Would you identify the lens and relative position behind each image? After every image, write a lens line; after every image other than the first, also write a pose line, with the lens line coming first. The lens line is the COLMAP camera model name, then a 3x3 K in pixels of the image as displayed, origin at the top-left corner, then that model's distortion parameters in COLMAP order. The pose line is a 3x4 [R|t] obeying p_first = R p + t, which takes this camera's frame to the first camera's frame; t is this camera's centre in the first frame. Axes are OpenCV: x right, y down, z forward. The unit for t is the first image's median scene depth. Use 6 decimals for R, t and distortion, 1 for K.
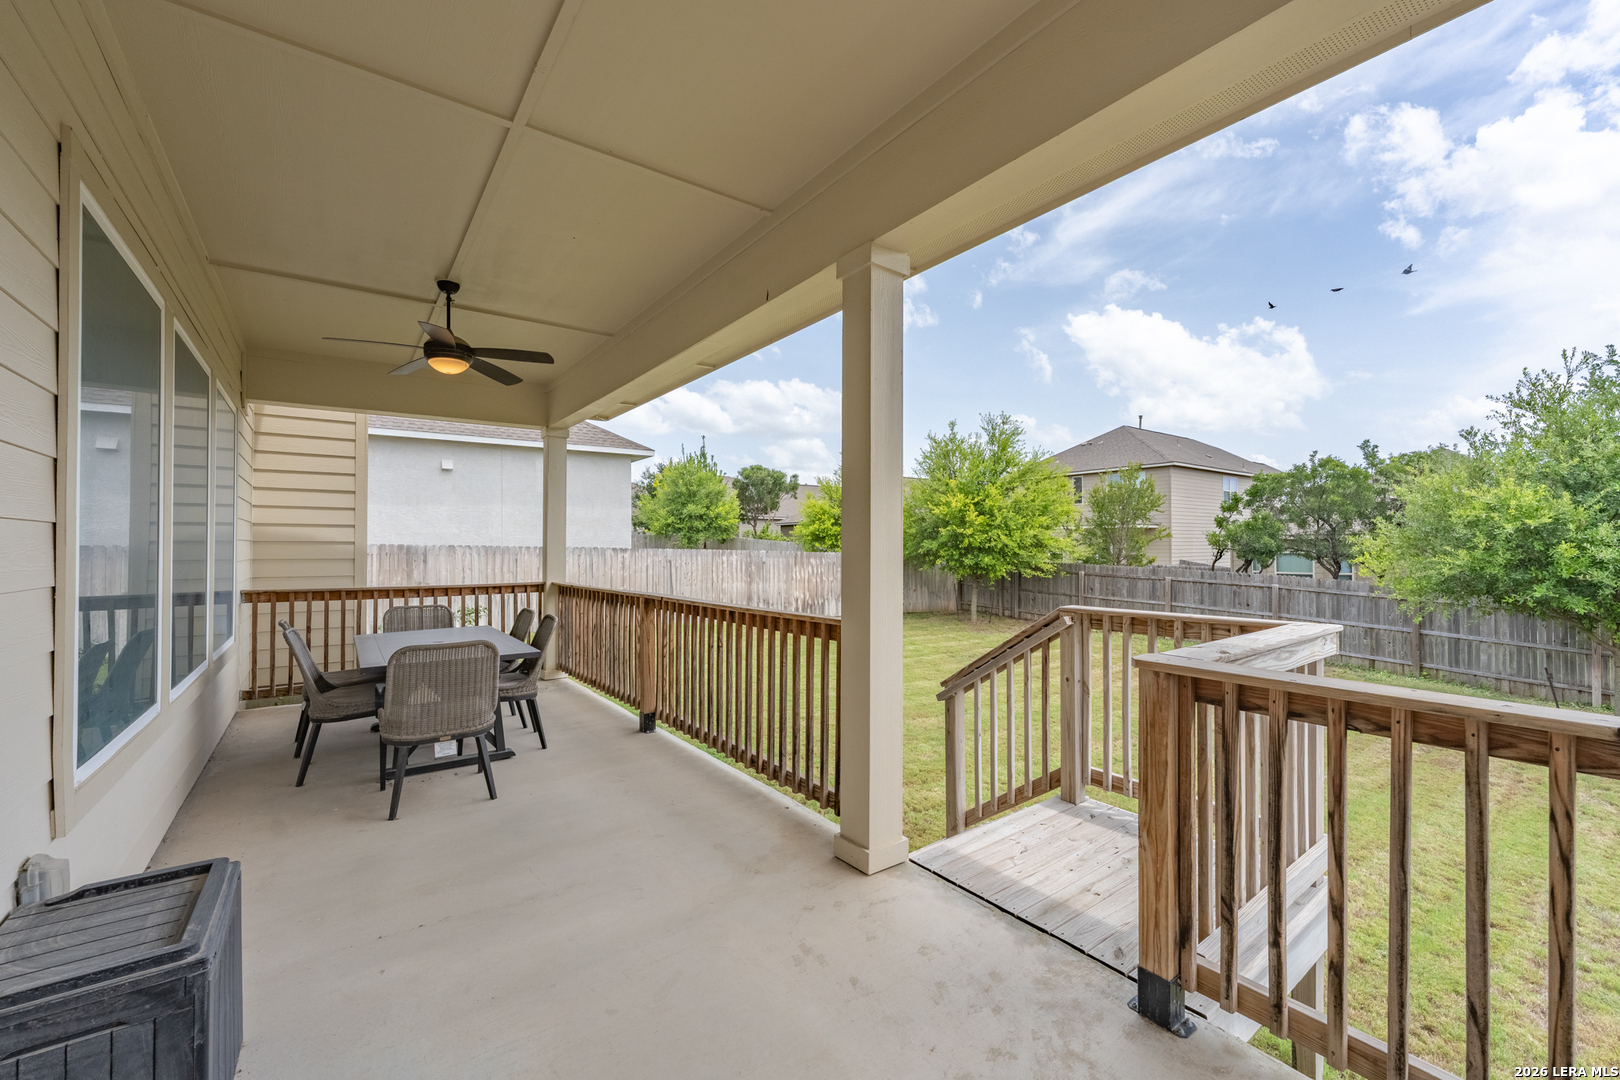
lens RADIAL K [[655.4, 0, 809.2], [0, 655.4, 538.3], [0, 0, 1]] dist [0.000601, -0.000864]
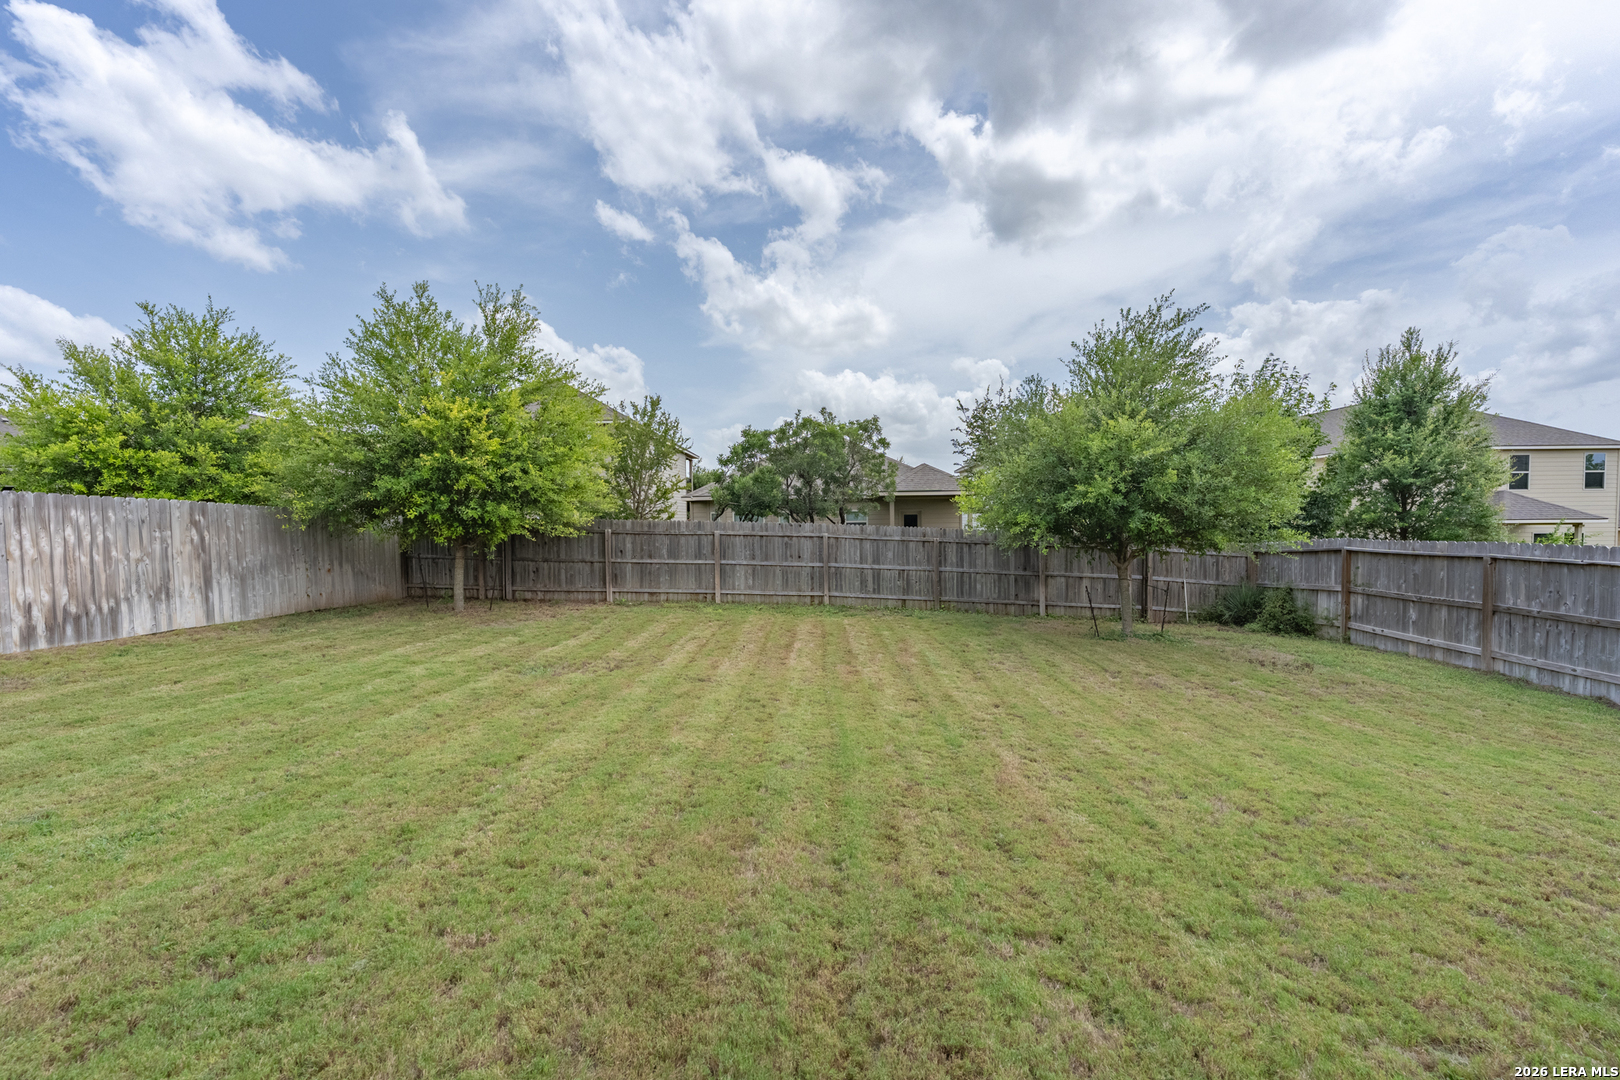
lens RADIAL K [[655.4, 0, 816.2], [0, 655.4, 539.8], [0, 0, 1]] dist [0.000601, -0.000864]
pose [[0.599254, -0.027837, 0.800074, -0.054158], [0.002942, 0.999465, 0.032571, 0.040846], [-0.800553, -0.017164, 0.599016, 0.363749]]
